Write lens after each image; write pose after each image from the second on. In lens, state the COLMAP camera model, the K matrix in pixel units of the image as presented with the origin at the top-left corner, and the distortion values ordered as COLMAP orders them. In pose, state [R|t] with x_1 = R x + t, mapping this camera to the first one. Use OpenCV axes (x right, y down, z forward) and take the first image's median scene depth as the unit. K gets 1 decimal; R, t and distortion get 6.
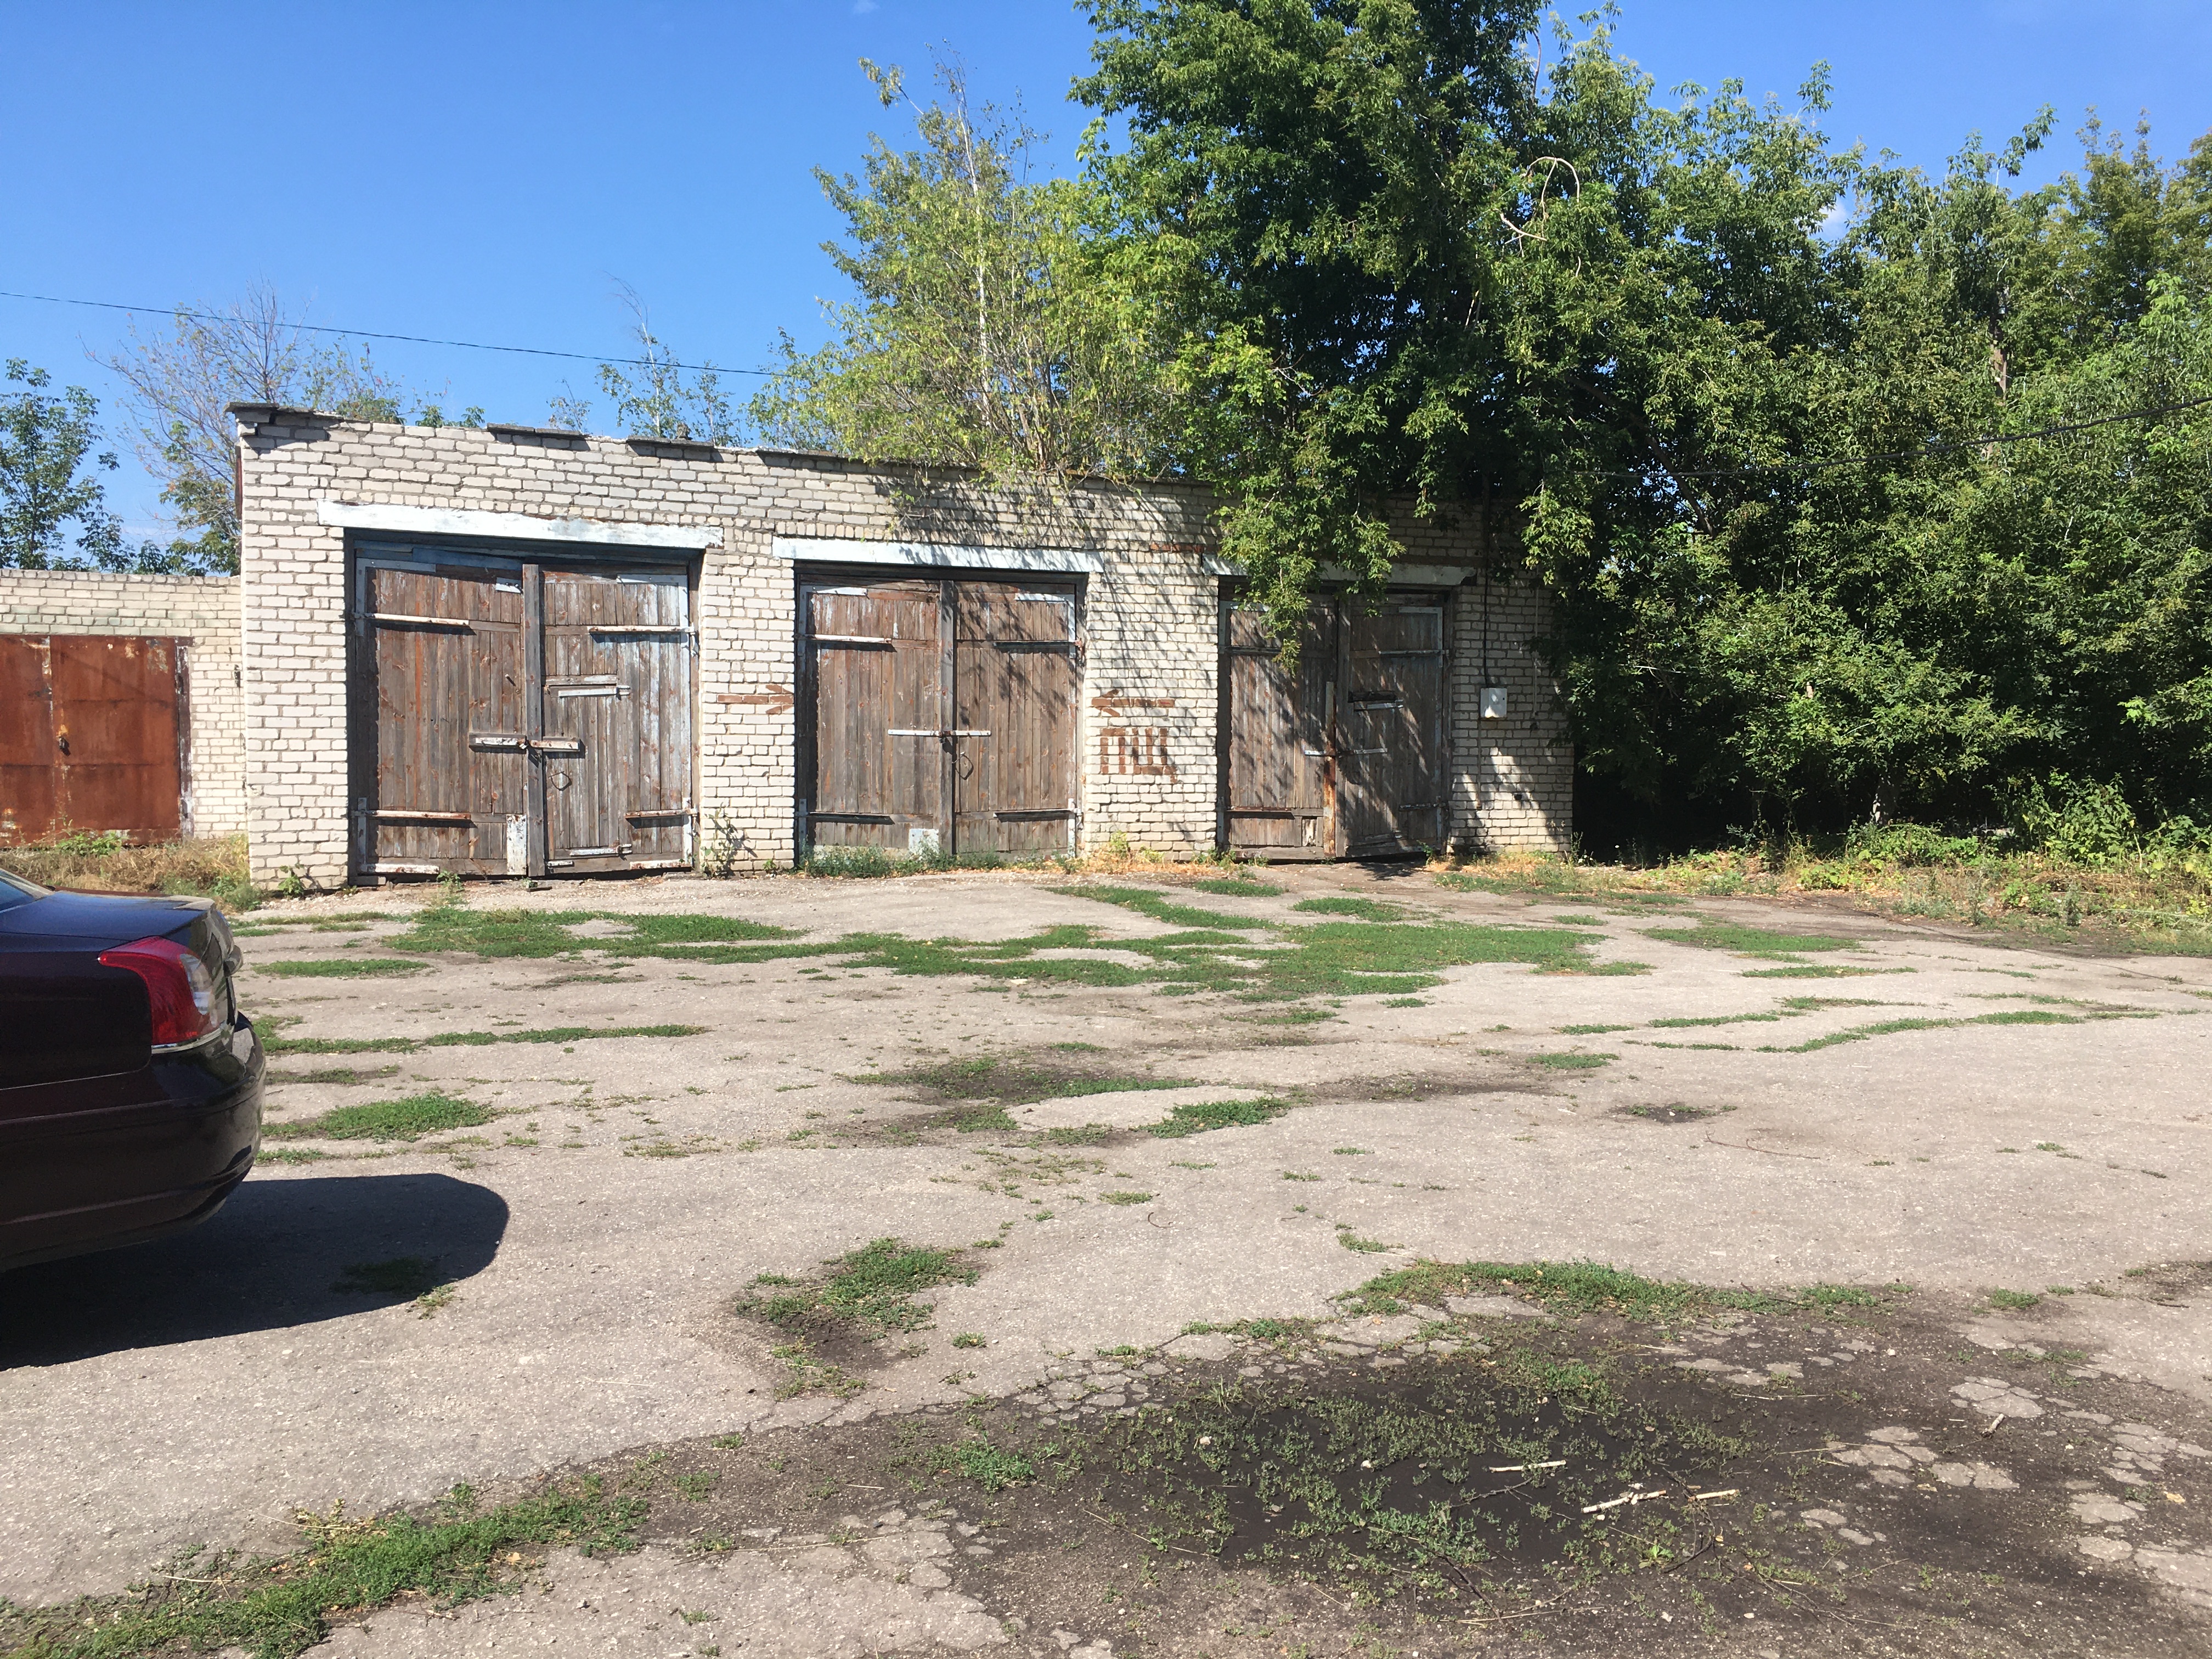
lens RADIAL K [[1894.4, 0, 1106.0], [0, 1894.4, 829.5], [0, 0, 1]] dist [0.117645, -0.156617]
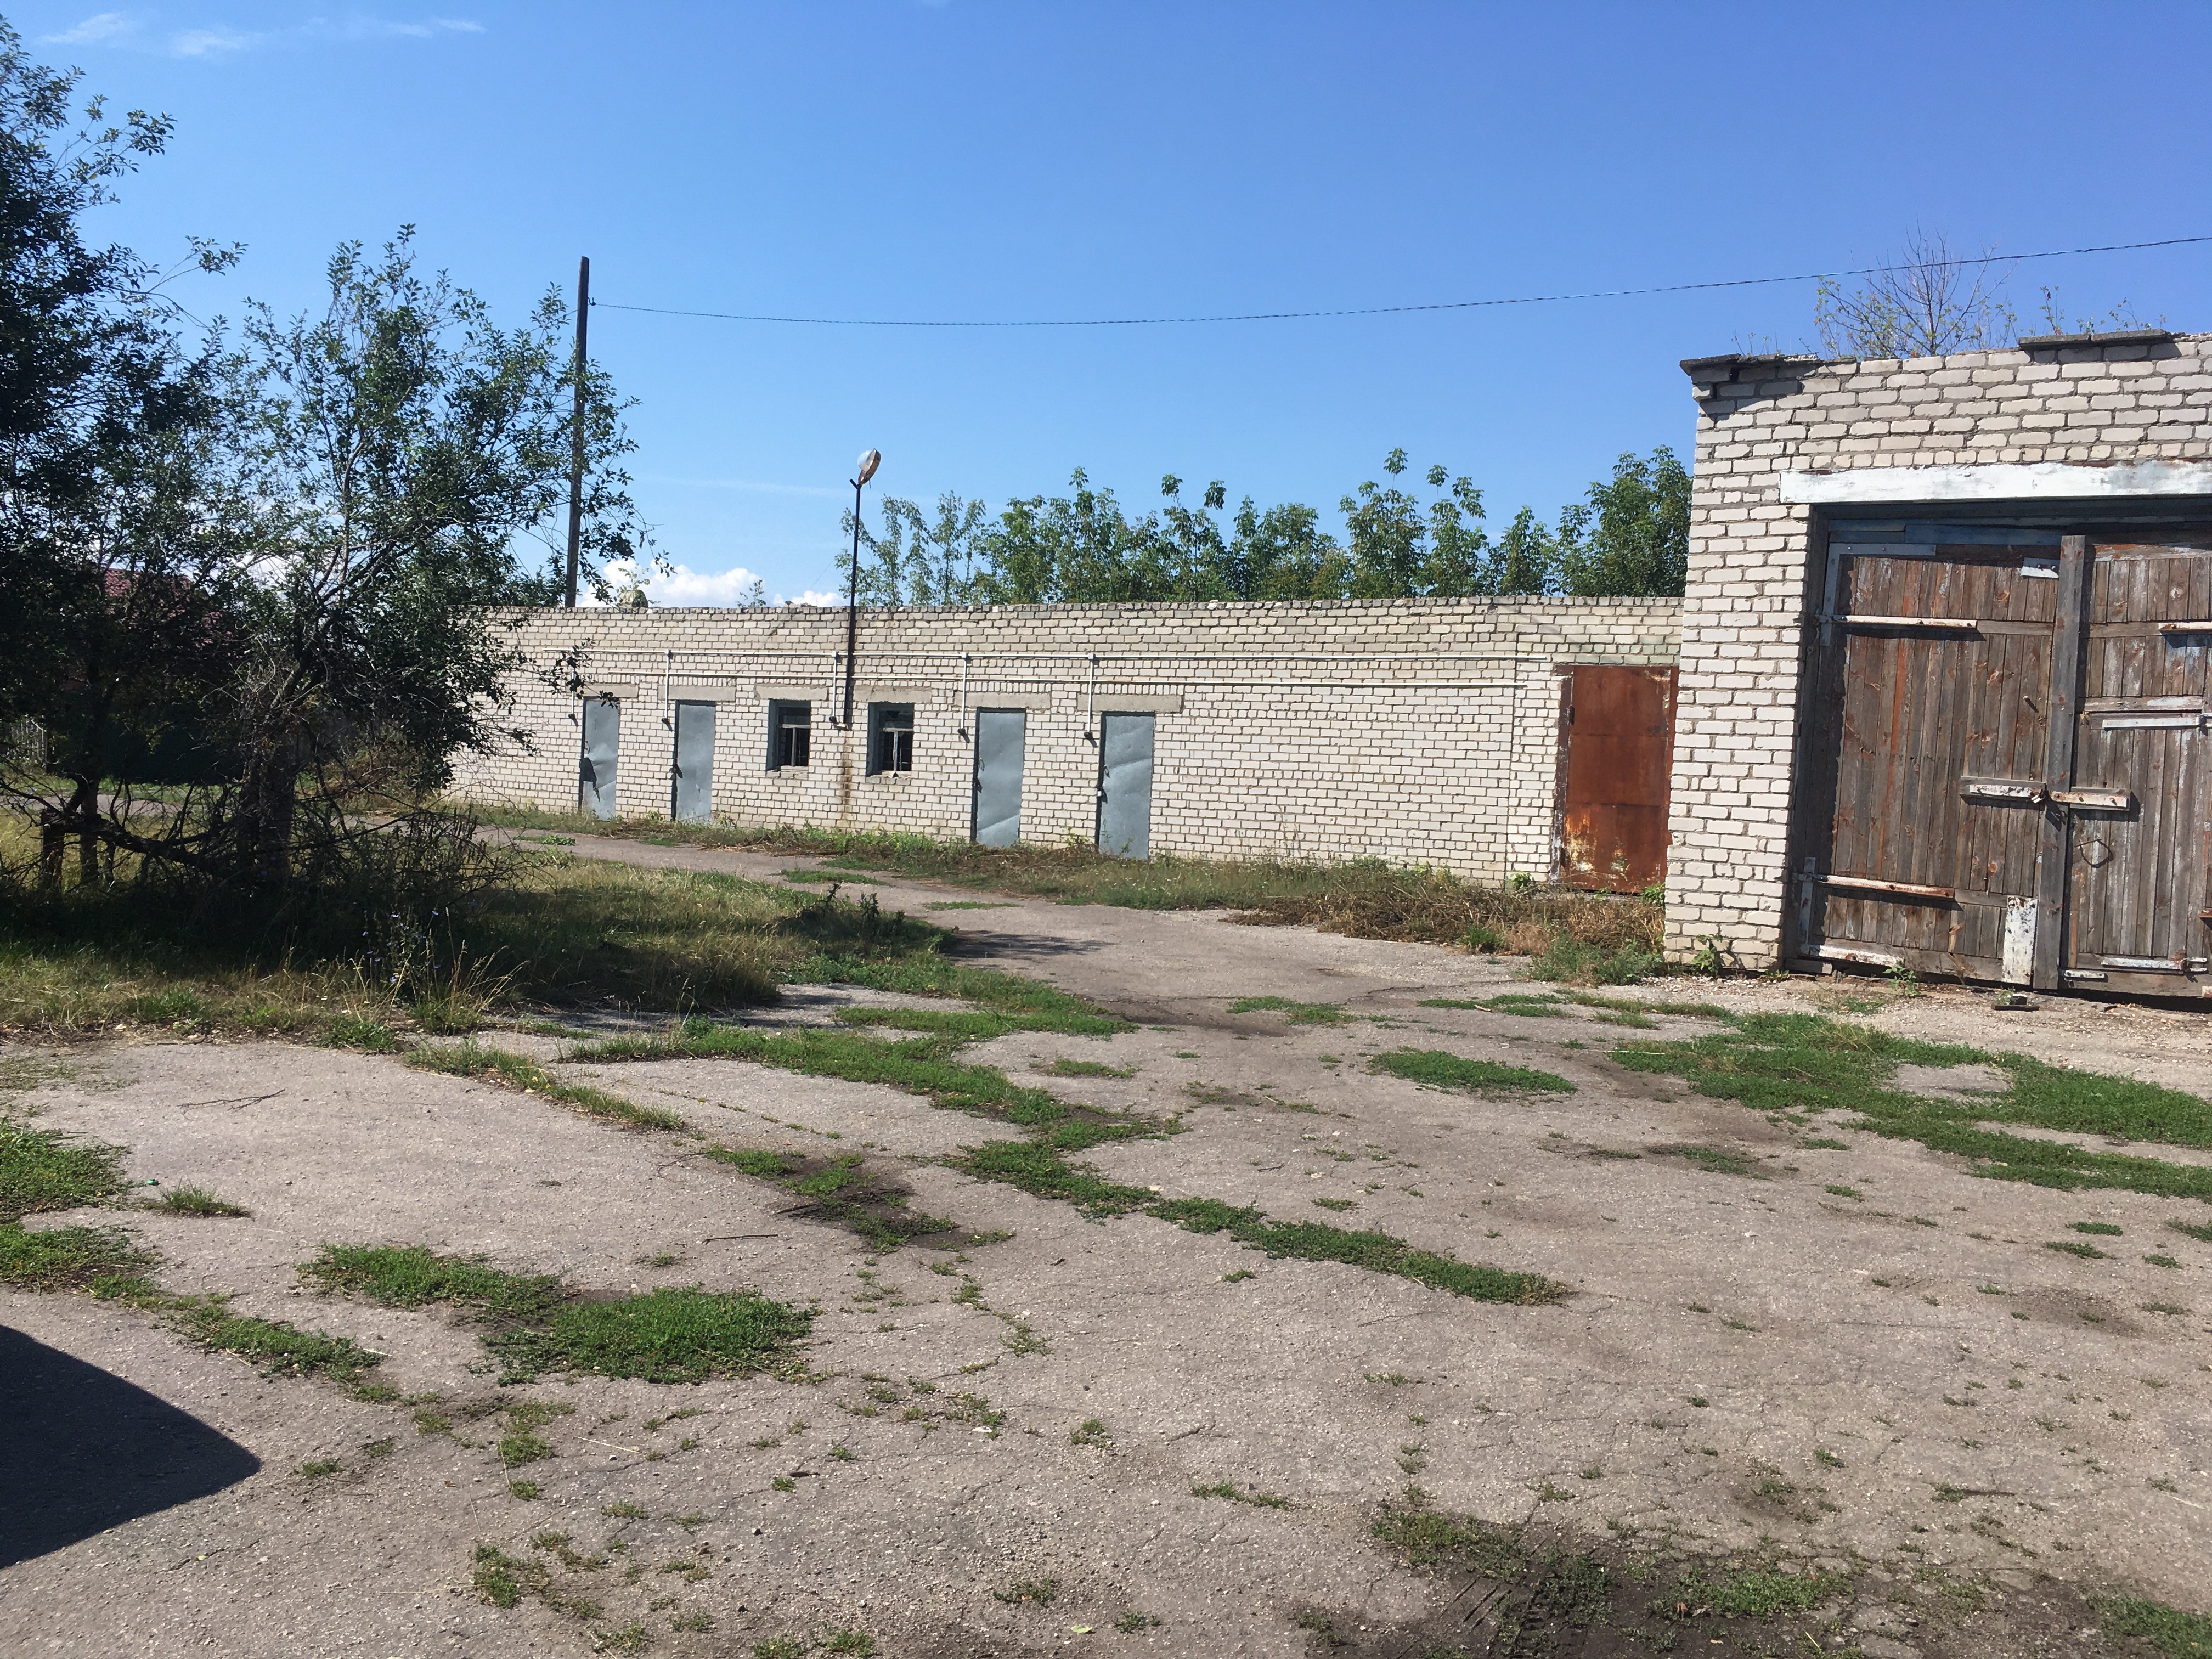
lens RADIAL K [[1894.4, 0, 1106.0], [0, 1894.4, 829.5], [0, 0, 1]] dist [0.117645, -0.156617]
pose [[0.555814, 0.055749, -0.829435, 0.089692], [-0.083600, 0.996439, 0.010953, -0.012534], [0.827092, 0.063253, 0.558495, 0.344237]]
